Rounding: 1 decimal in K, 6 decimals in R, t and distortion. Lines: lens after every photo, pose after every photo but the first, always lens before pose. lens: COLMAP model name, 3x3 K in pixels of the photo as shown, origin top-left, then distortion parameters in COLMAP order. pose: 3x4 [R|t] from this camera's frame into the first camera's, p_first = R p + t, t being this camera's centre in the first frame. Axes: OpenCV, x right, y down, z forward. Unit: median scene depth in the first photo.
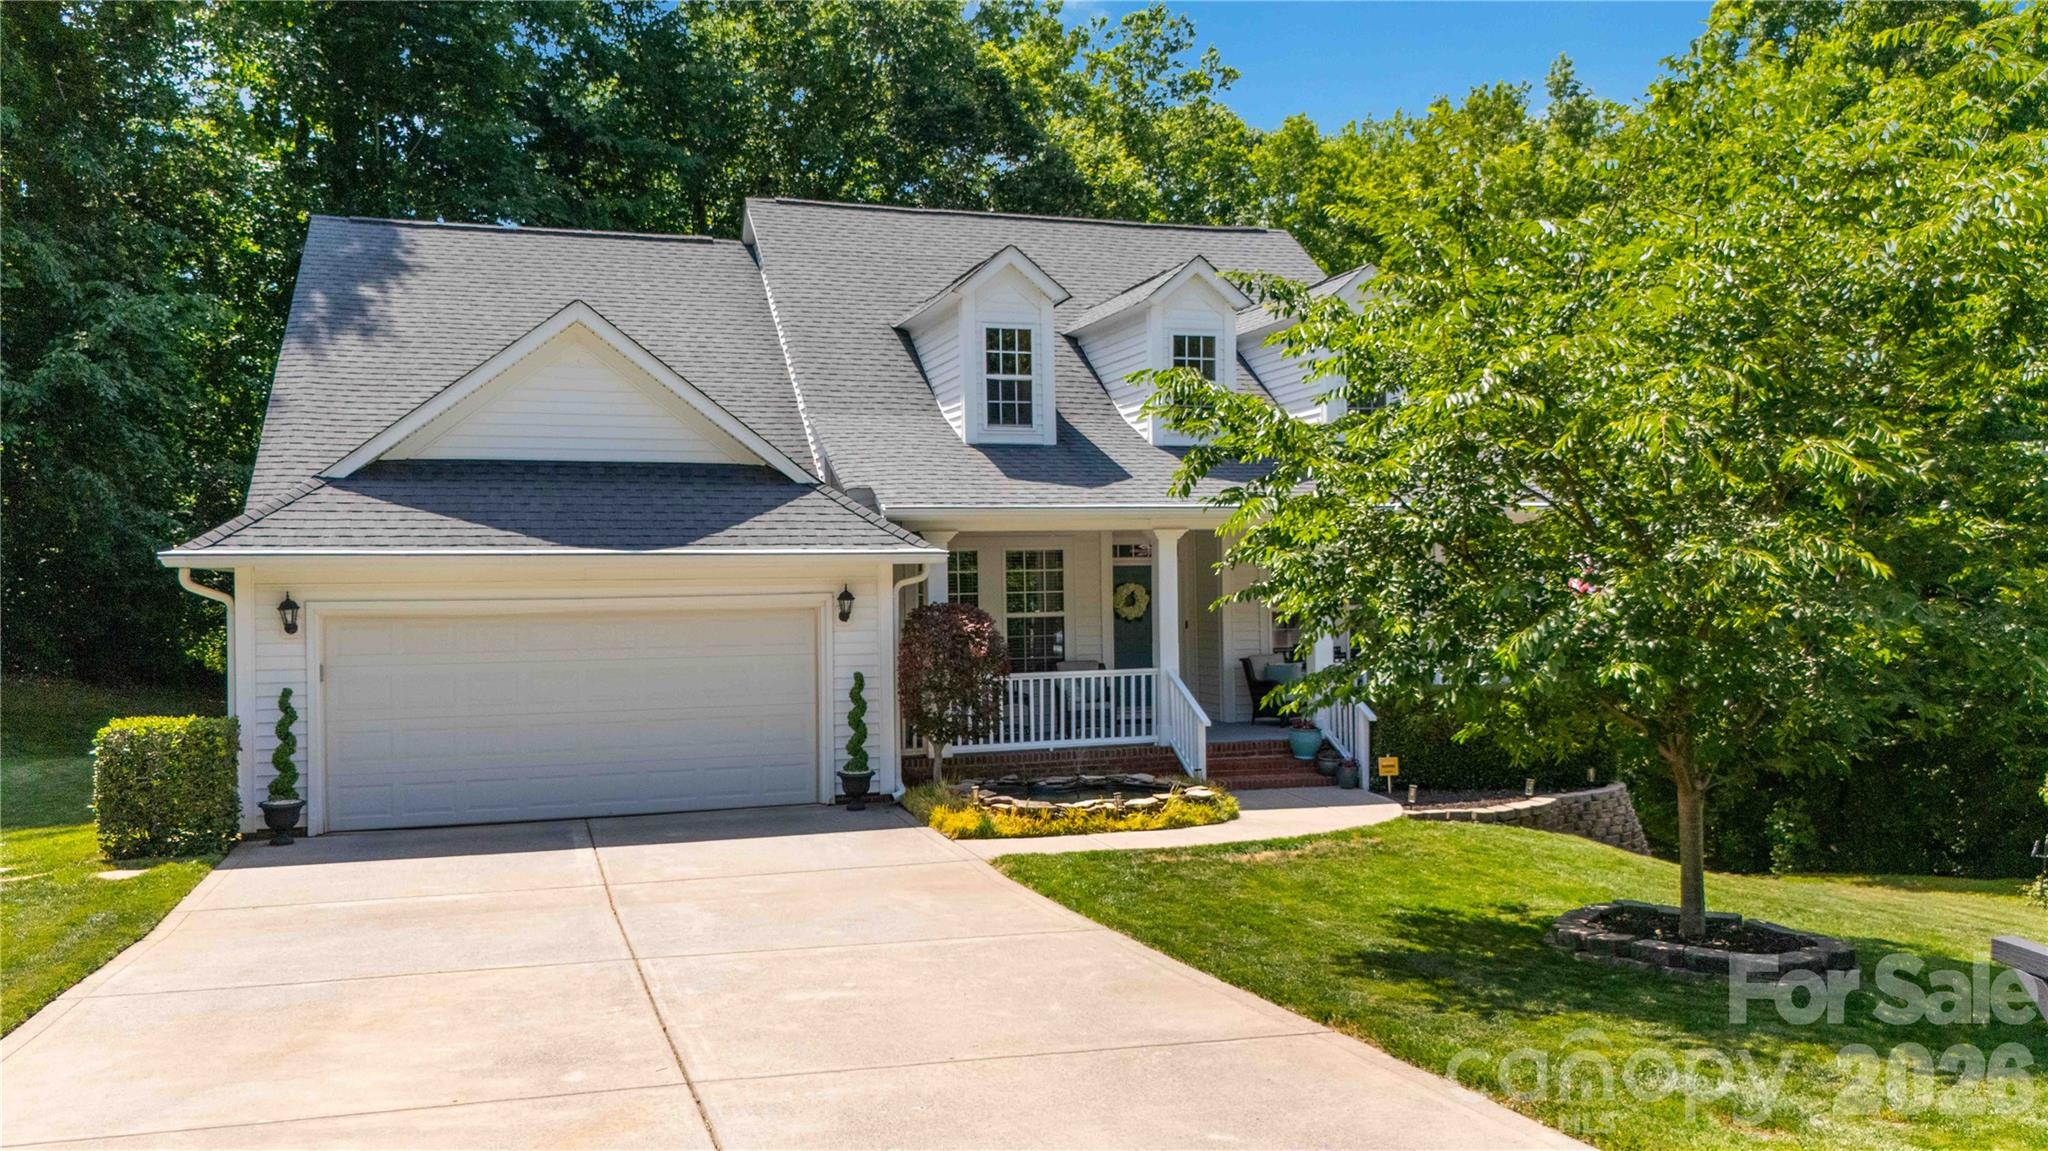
lens RADIAL K [[1546.9, 0, 1019.8], [0, 1546.9, 580.3], [0, 0, 1]] dist [0.040041, -0.002386]
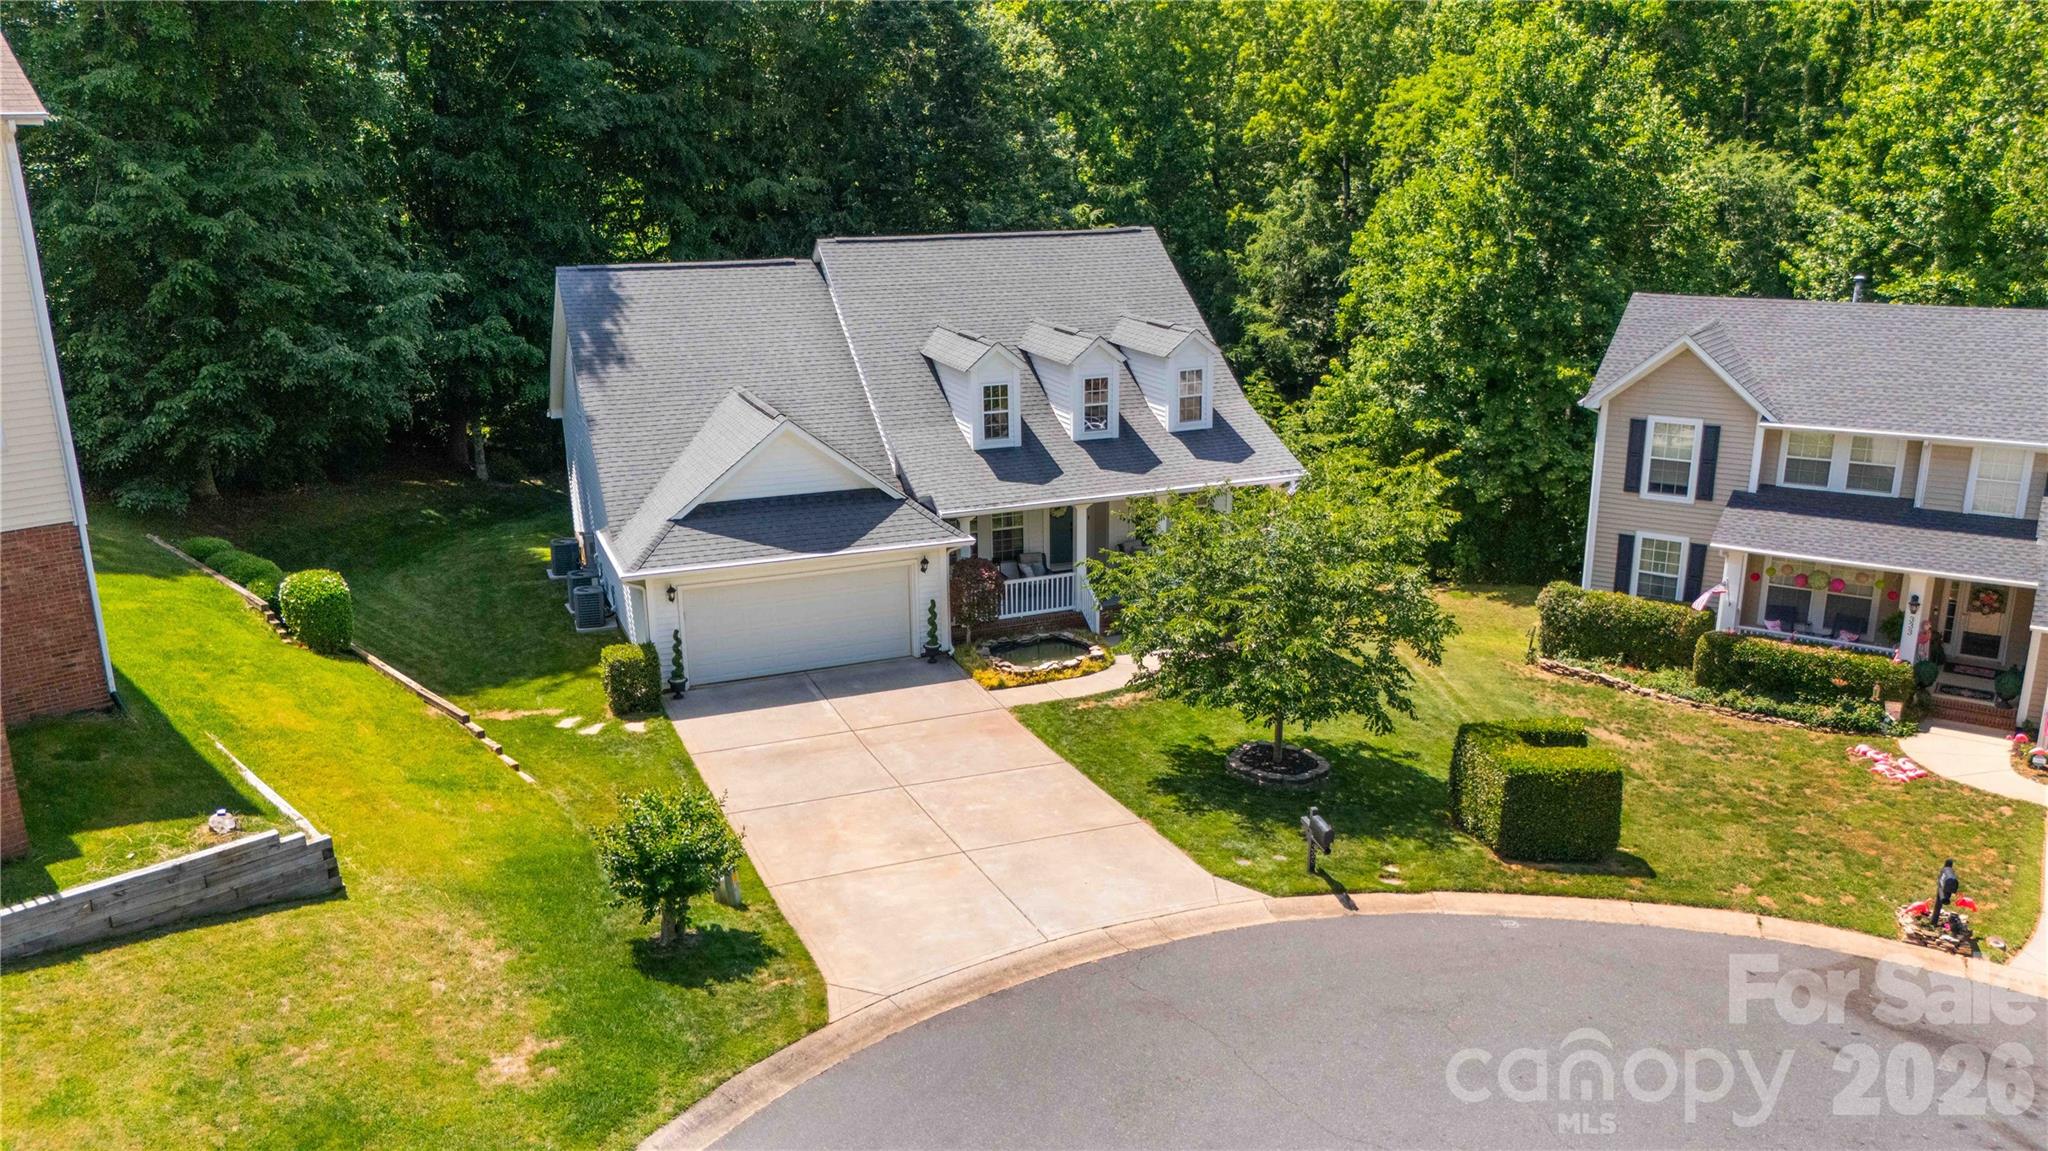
lens RADIAL K [[1546.9, 0, 1027.0], [0, 1546.9, 566.6], [0, 0, 1]] dist [0.040041, -0.002386]
pose [[0.996542, -0.017636, 0.081197, -0.130782], [-0.005676, 0.960482, 0.278286, -0.497093], [-0.082896, -0.277784, 0.957060, -0.860850]]
